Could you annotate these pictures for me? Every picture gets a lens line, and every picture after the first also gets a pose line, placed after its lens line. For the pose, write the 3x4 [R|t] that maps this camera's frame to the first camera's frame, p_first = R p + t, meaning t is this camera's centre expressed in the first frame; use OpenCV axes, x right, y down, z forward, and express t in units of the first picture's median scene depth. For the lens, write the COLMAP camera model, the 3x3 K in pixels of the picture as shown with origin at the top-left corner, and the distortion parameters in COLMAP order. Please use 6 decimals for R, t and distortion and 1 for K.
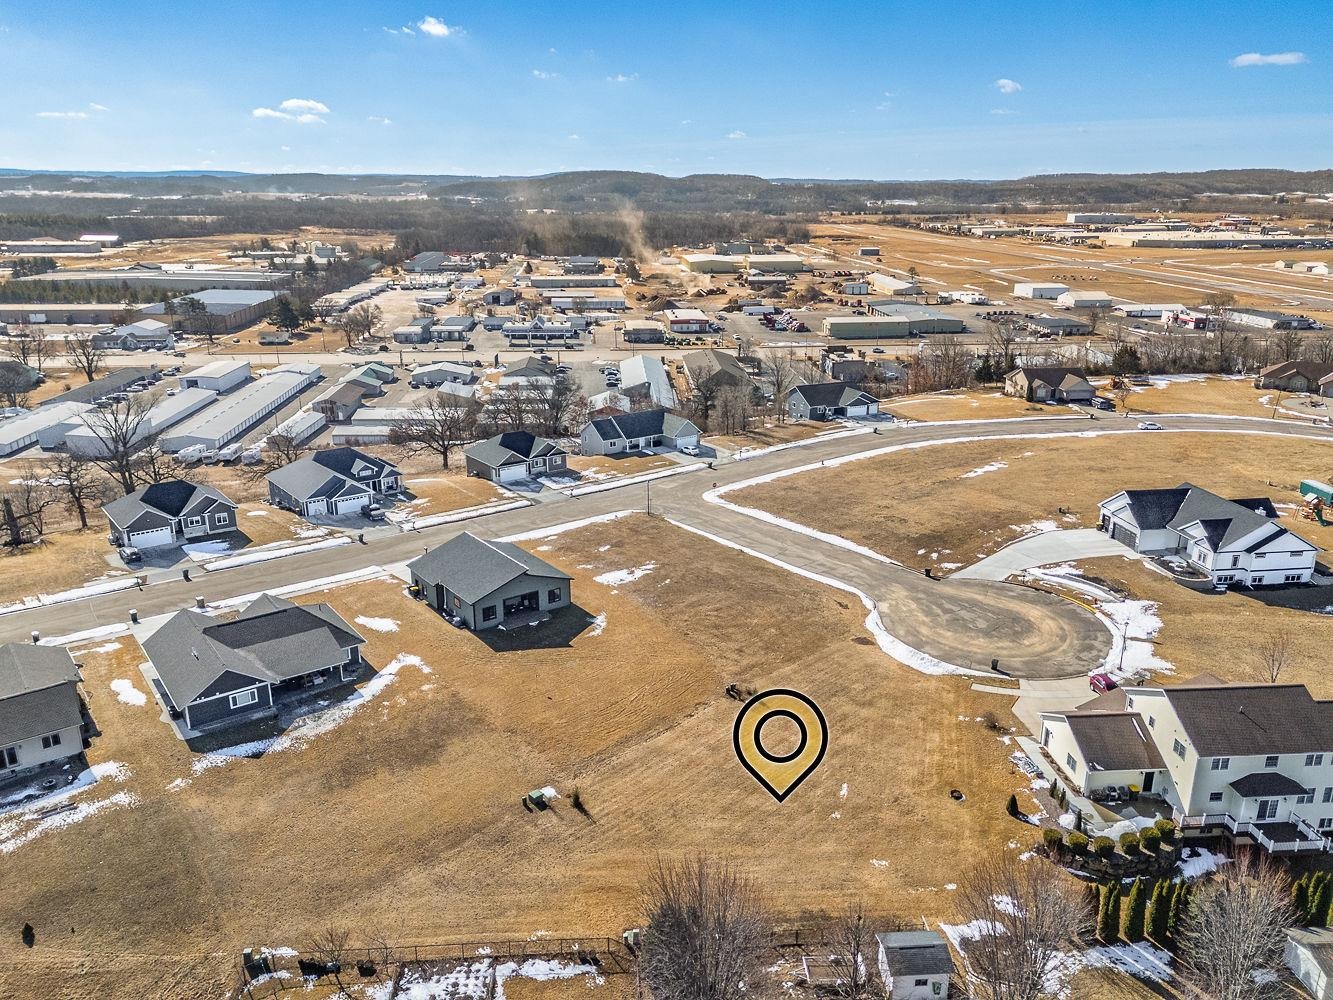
lens RADIAL K [[976.2, 0, 691.0], [0, 976.2, 500.1], [0, 0, 1]] dist [0.072853, -0.066319]
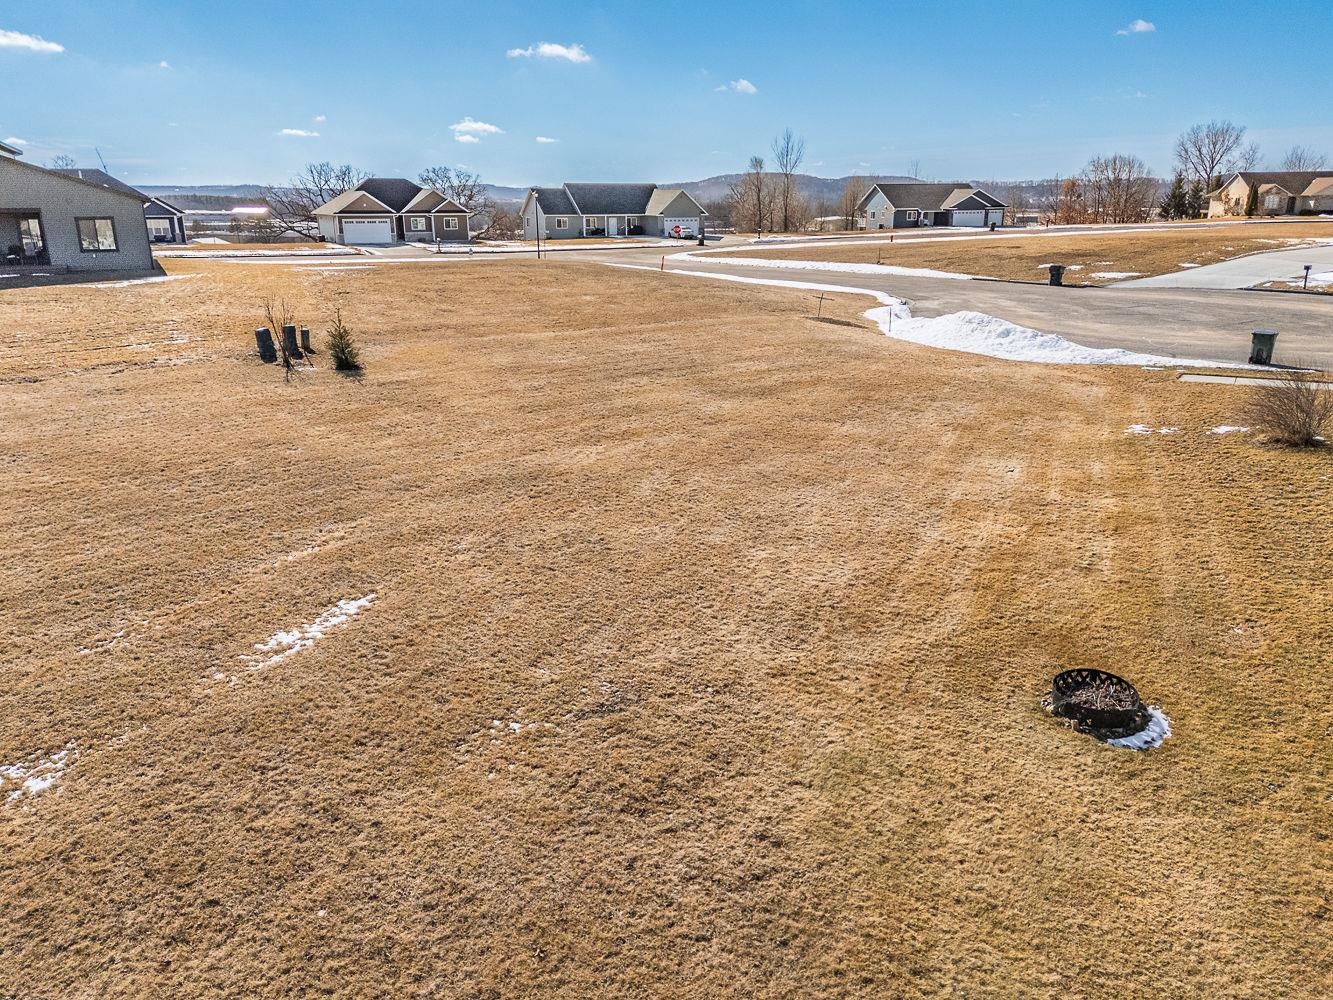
lens RADIAL K [[976.2, 0, 691.0], [0, 976.2, 500.1], [0, 0, 1]] dist [0.072853, -0.066319]
pose [[0.988948, 0.041603, -0.142307, 0.130348], [-0.042275, 0.999105, -0.001701, 0.153410], [0.142109, 0.007698, 0.989821, 0.481804]]
